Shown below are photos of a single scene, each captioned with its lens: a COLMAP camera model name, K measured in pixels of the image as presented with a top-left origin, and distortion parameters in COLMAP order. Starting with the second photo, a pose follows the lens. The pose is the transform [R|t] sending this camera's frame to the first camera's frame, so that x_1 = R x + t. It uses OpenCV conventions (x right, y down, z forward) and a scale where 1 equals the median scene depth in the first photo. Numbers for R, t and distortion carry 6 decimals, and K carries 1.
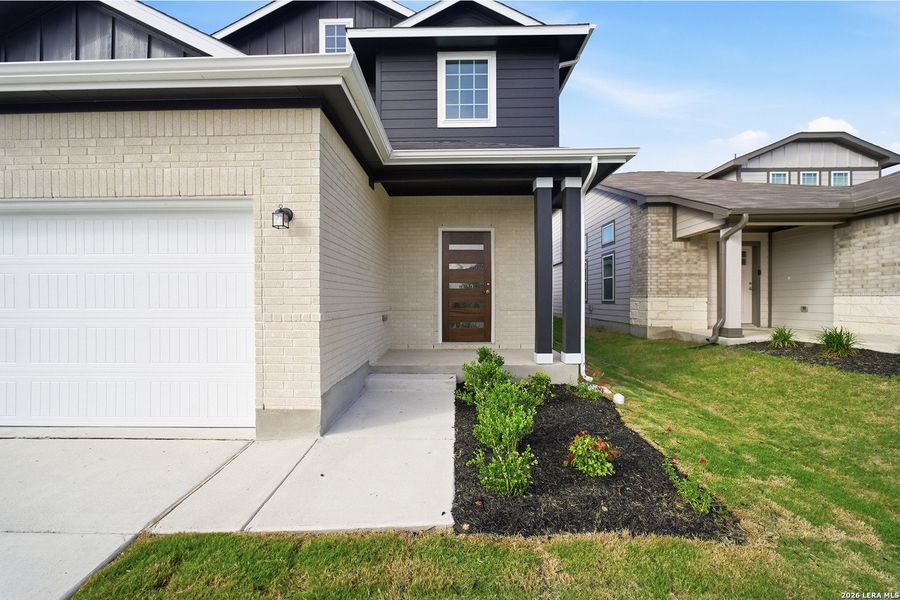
lens RADIAL K [[374.6, 0, 448.7], [0, 374.6, 294.9], [0, 0, 1]] dist [-0.002160, -0.000445]
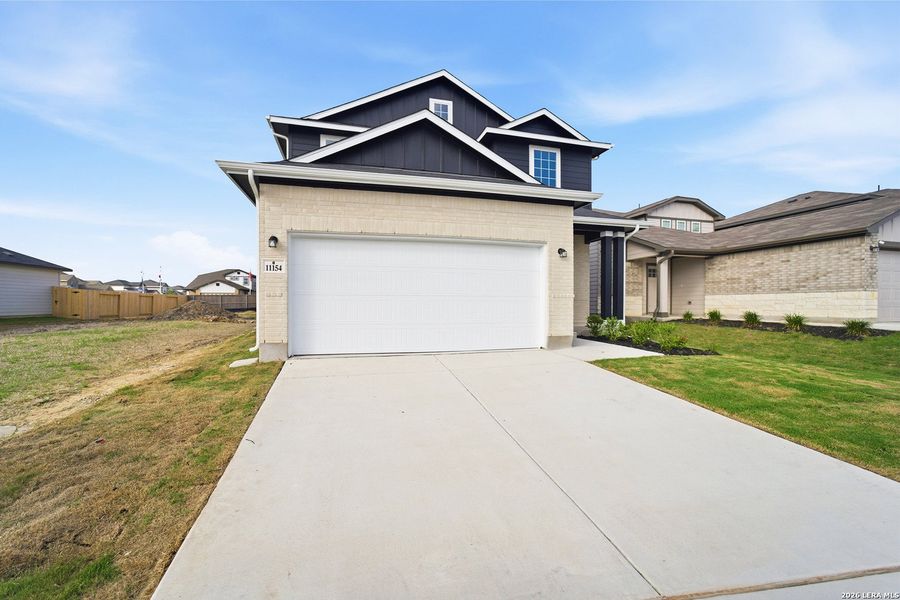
lens RADIAL K [[377.4, 0, 458.8], [0, 377.4, 297.3], [0, 0, 1]] dist [-0.001753, -0.000055]
pose [[0.952797, 0.007360, 0.303520, -0.731441], [-0.004191, 0.999930, -0.011088, 0.040624], [-0.303580, 0.009293, 0.952761, -0.431012]]
